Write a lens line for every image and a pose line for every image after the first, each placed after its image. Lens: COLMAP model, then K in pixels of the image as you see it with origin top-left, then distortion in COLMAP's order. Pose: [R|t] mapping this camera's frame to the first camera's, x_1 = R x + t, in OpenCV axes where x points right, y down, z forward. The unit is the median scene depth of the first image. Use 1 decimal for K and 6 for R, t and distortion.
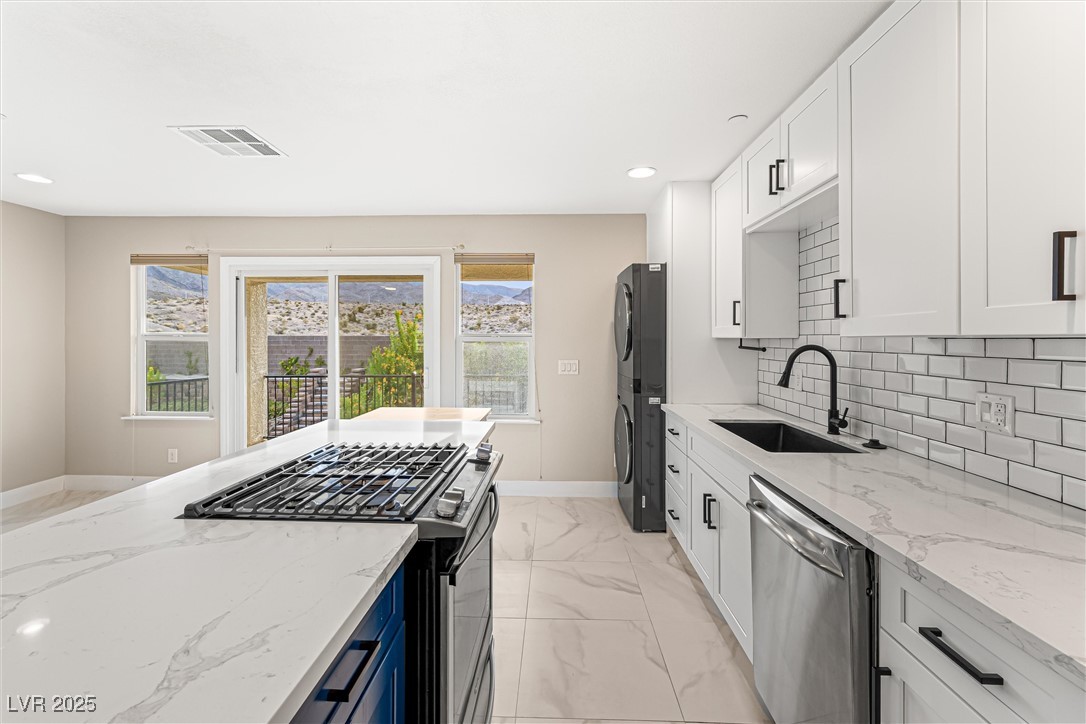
lens RADIAL K [[468.8, 0, 535.8], [0, 468.8, 341.9], [0, 0, 1]] dist [0.003109, 0.000102]
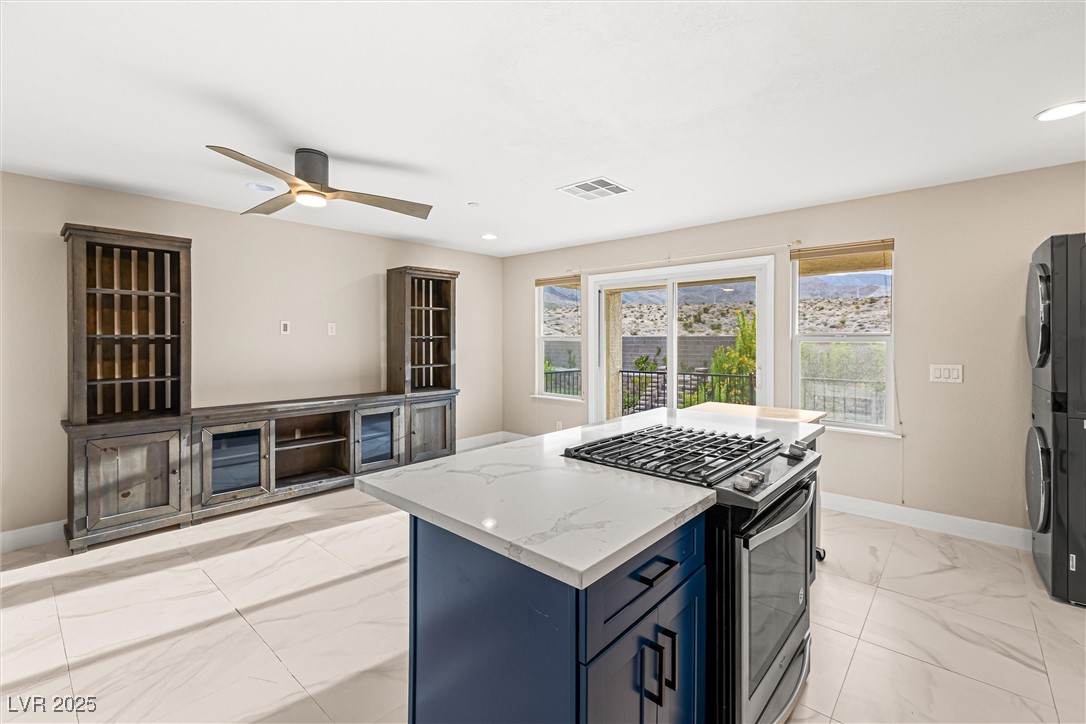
lens RADIAL K [[467.8, 0, 544.7], [0, 467.8, 340.9], [0, 0, 1]] dist [0.001292, 0.000591]
pose [[0.771734, -0.001669, -0.635944, 0.059105], [0.000042, 0.999997, -0.002575, 0.000459], [0.635946, 0.001960, 0.771731, -0.074883]]
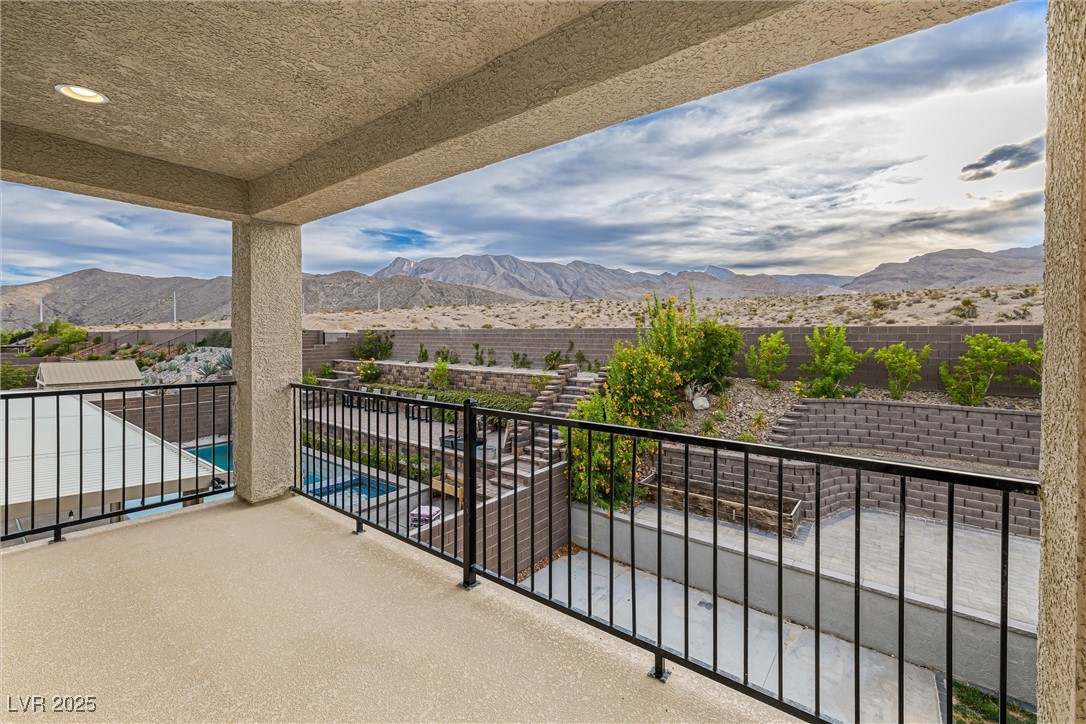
lens RADIAL K [[467.8, 0, 534.2], [0, 467.8, 336.8], [0, 0, 1]] dist [0.001292, 0.000591]
pose [[0.810205, 0.003149, -0.586138, 0.022402], [-0.003512, 0.999994, 0.000517, 0.018522], [0.586136, 0.001639, 0.810211, 1.134852]]
